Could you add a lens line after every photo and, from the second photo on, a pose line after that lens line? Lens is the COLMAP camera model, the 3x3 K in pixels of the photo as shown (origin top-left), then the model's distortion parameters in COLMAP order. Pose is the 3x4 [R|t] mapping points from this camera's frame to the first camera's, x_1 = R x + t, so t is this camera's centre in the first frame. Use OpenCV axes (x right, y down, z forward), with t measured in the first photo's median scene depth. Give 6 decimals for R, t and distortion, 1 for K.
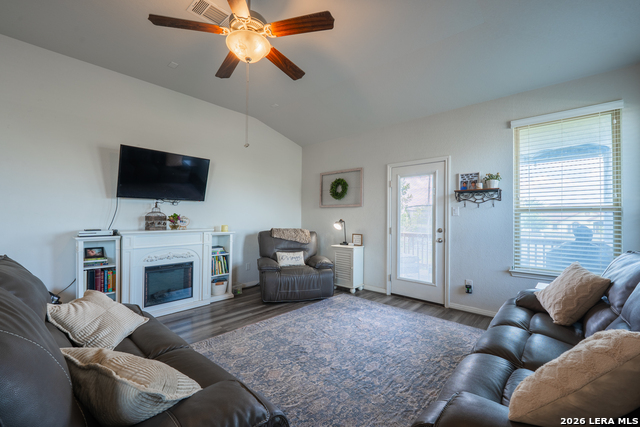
lens RADIAL K [[261.6, 0, 314.4], [0, 261.6, 214.3], [0, 0, 1]] dist [-0.010181, -0.000356]
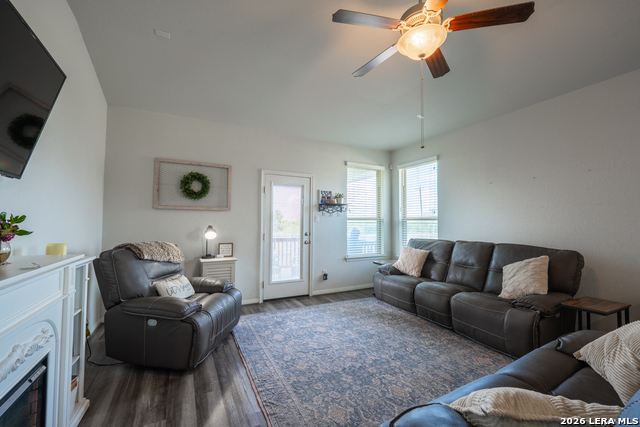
lens RADIAL K [[261.6, 0, 314.4], [0, 261.6, 214.3], [0, 0, 1]] dist [-0.010181, -0.000356]
pose [[0.348841, 0.028979, 0.936734, -0.656096], [-0.014132, 0.999571, -0.025661, 0.000287], [-0.937076, -0.004286, 0.349100, 0.544408]]
